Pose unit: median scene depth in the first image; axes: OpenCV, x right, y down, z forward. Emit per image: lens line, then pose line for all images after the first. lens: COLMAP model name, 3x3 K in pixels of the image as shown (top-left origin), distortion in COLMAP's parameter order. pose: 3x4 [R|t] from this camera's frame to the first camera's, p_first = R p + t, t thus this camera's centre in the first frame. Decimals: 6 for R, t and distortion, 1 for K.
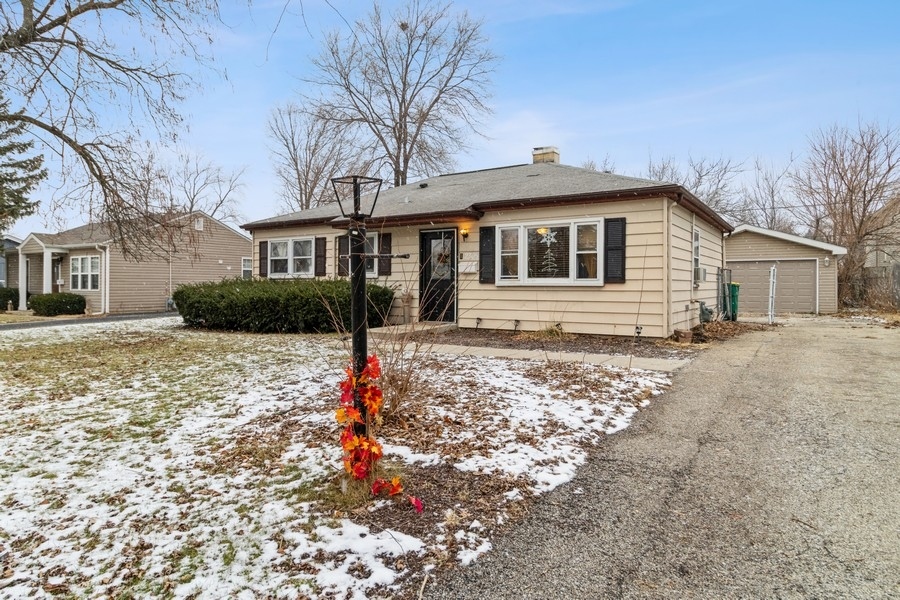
lens RADIAL K [[586.6, 0, 450.0], [0, 586.6, 300.0], [0, 0, 1]] dist [0.001017, -0.000383]
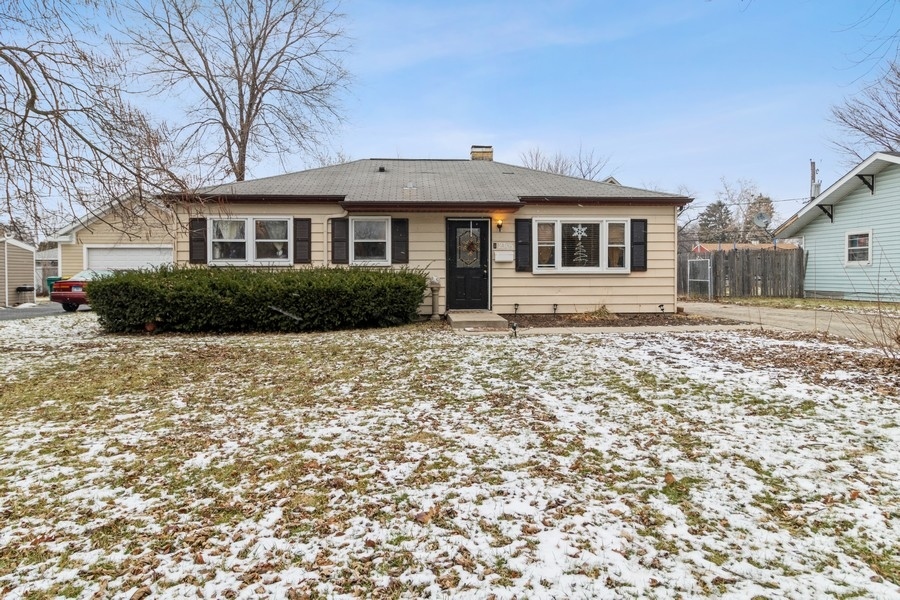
lens RADIAL K [[586.6, 0, 450.0], [0, 586.6, 300.0], [0, 0, 1]] dist [0.001017, -0.000383]
pose [[0.782719, -0.027989, 0.621746, -0.716667], [0.019733, 0.999602, 0.020156, -0.000615], [-0.622063, -0.003507, 0.782960, 0.240602]]
